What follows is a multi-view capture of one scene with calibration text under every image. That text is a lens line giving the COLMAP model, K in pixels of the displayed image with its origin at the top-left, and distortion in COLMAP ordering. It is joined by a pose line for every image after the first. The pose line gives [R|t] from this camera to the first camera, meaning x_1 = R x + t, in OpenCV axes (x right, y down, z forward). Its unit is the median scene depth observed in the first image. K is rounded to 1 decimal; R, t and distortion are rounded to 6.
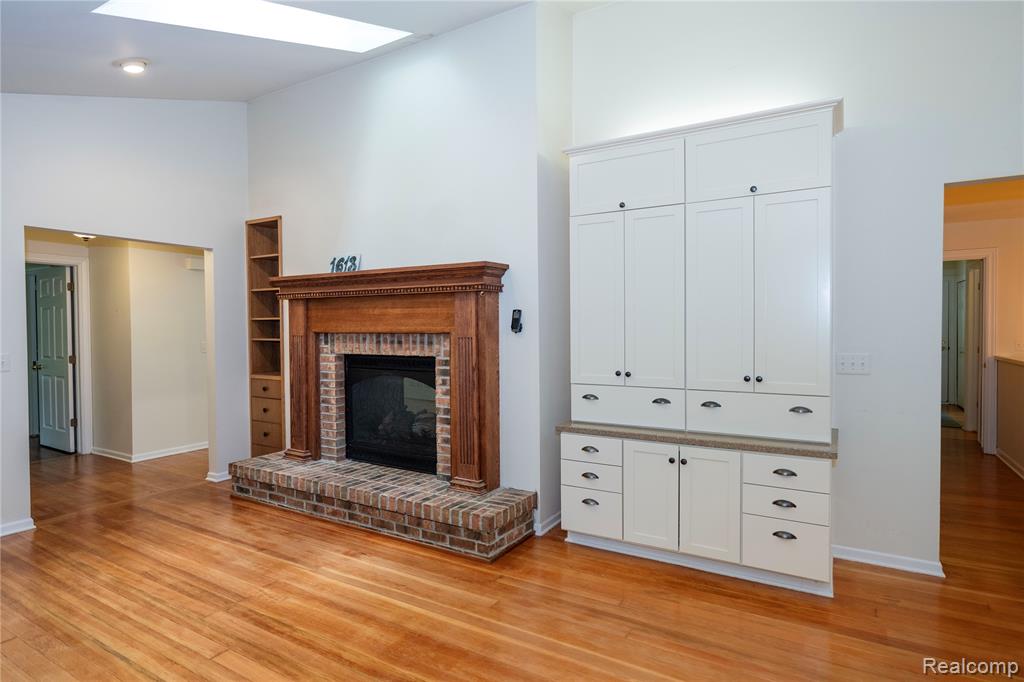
lens RADIAL K [[500.1, 0, 512.0], [0, 500.1, 341.0], [0, 0, 1]] dist [-0.002378, -0.000862]
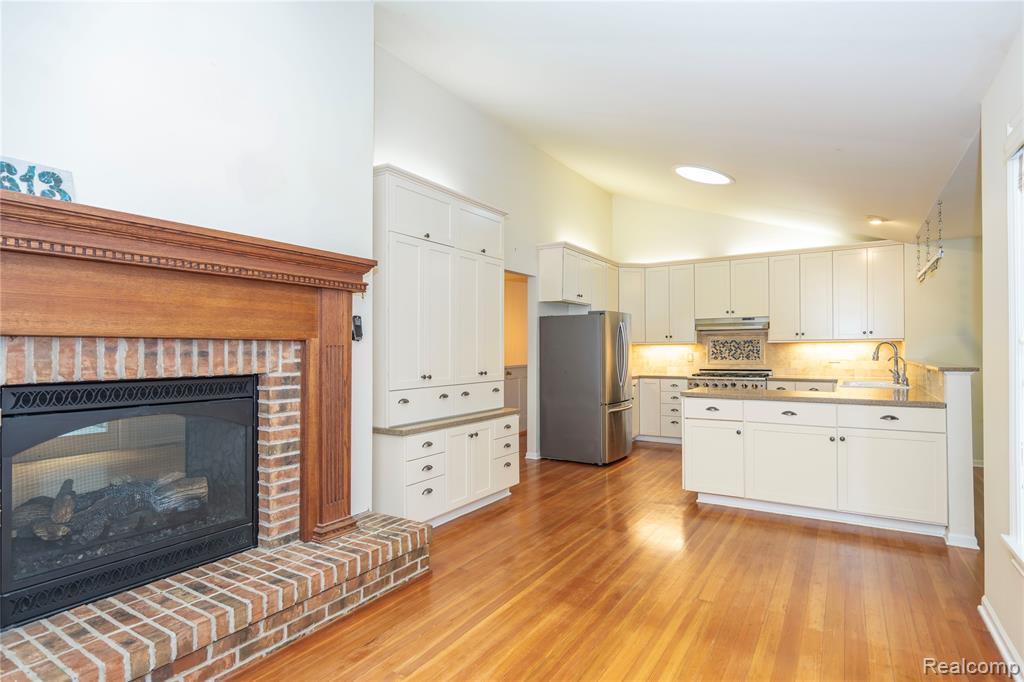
lens RADIAL K [[528.1, 0, 509.7], [0, 528.1, 346.2], [0, 0, 1]] dist [0.002163, 0.000361]
pose [[0.072142, 0.009685, 0.997347, -0.961511], [0.026066, 0.999593, -0.011592, 0.012097], [-0.997054, 0.026833, 0.071860, 0.674742]]
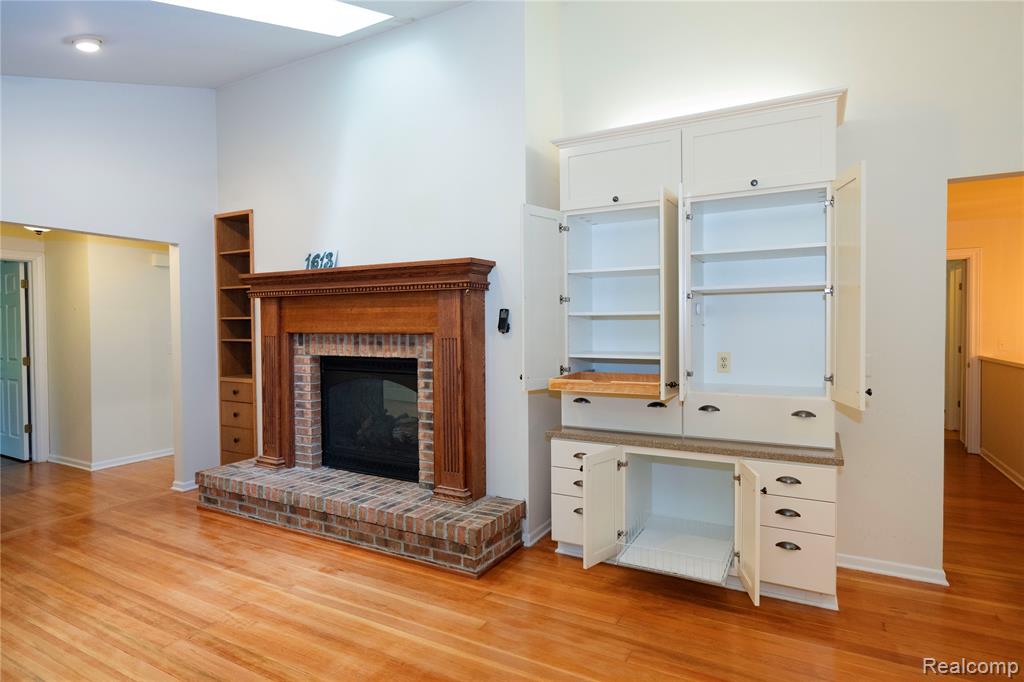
lens RADIAL K [[500.1, 0, 512.0], [0, 500.1, 341.0], [0, 0, 1]] dist [-0.002378, -0.000862]
pose [[0.999178, -0.000942, 0.040517, -0.013933], [0.000900, 0.999999, 0.001066, -0.002796], [-0.040518, -0.001029, 0.999178, 0.050881]]
